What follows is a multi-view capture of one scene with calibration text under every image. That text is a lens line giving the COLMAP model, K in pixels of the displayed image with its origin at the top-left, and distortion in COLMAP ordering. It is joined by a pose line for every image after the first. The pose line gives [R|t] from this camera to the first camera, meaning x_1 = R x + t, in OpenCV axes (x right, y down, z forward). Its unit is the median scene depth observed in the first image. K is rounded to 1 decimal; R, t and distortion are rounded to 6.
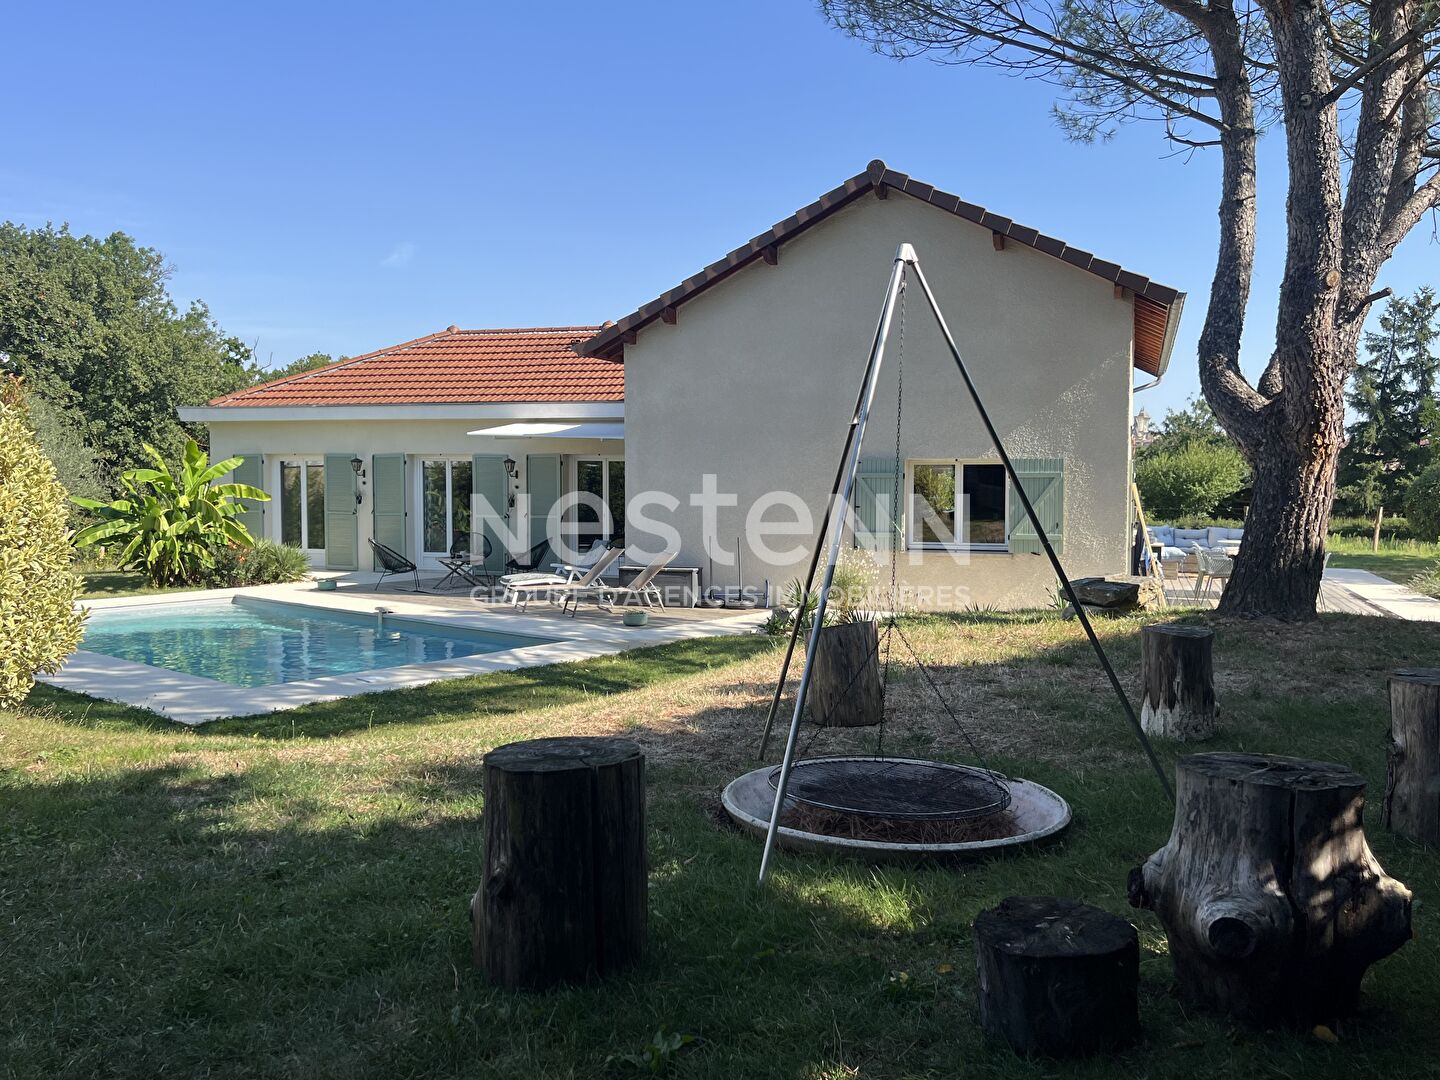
lens RADIAL K [[1178.7, 0, 718.6], [0, 1178.7, 516.8], [0, 0, 1]] dist [0.094790, -0.141576]
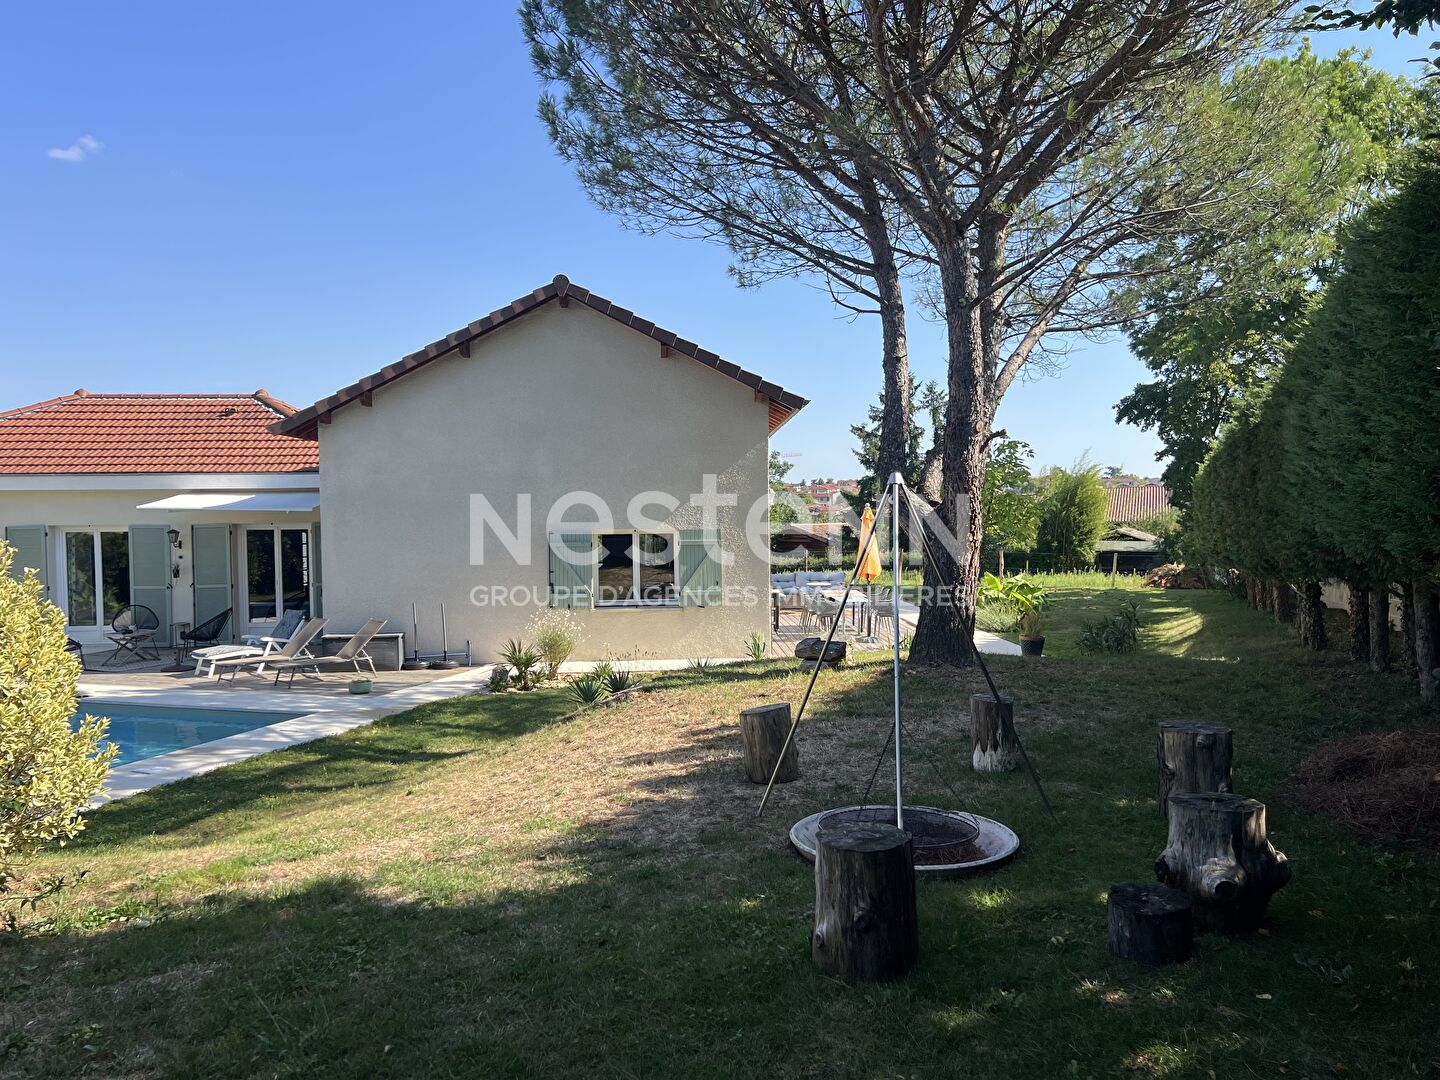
lens RADIAL K [[1084.7, 0, 720.0], [0, 1084.7, 540.0], [0, 0, 1]] dist [0.076619, -0.128518]
pose [[0.931001, -0.022669, 0.364312, -0.142339], [0.027500, 0.999589, -0.008079, -0.033847], [-0.363979, 0.017540, 0.931242, -0.056703]]
